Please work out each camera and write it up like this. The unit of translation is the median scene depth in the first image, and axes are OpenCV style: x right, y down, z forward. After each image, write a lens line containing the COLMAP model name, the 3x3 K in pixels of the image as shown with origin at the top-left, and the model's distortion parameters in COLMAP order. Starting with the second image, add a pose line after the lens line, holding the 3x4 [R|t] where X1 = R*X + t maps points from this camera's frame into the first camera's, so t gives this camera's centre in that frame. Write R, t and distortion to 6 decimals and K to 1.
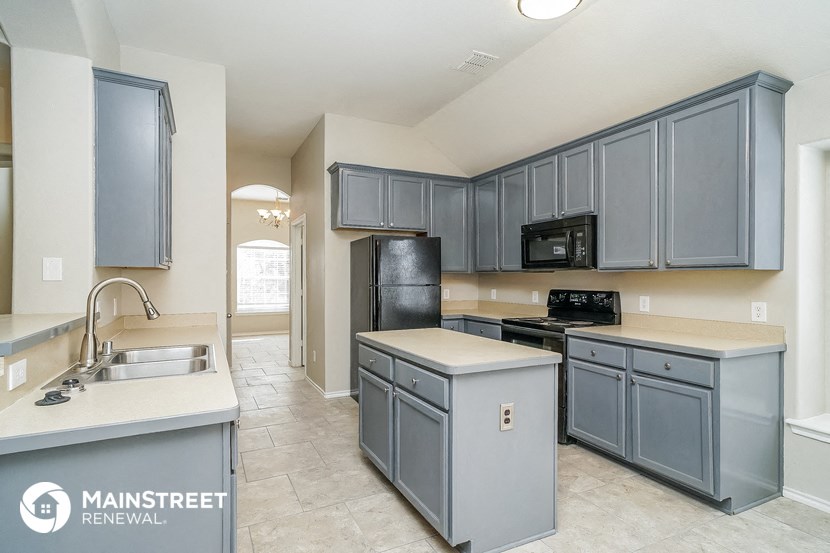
lens RADIAL K [[427.5, 0, 415.0], [0, 427.5, 276.5], [0, 0, 1]] dist [0.026783, 0.000113]
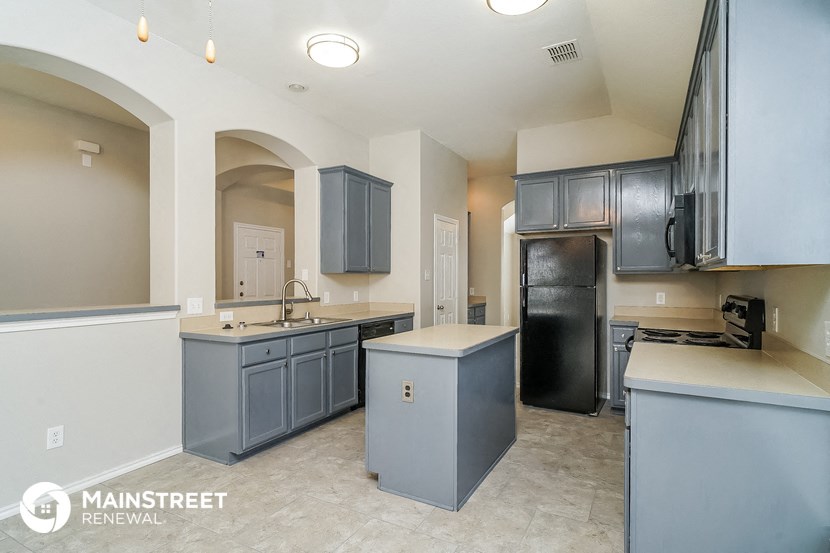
lens RADIAL K [[425.4, 0, 415.0], [0, 425.4, 280.9], [0, 0, 1]] dist [0.000981, 0.000085]
pose [[0.564223, 0.000016, -0.825623, 1.038133], [0.001594, 0.999998, 0.001108, 0.010216], [0.825621, -0.001941, 0.564222, 0.285280]]
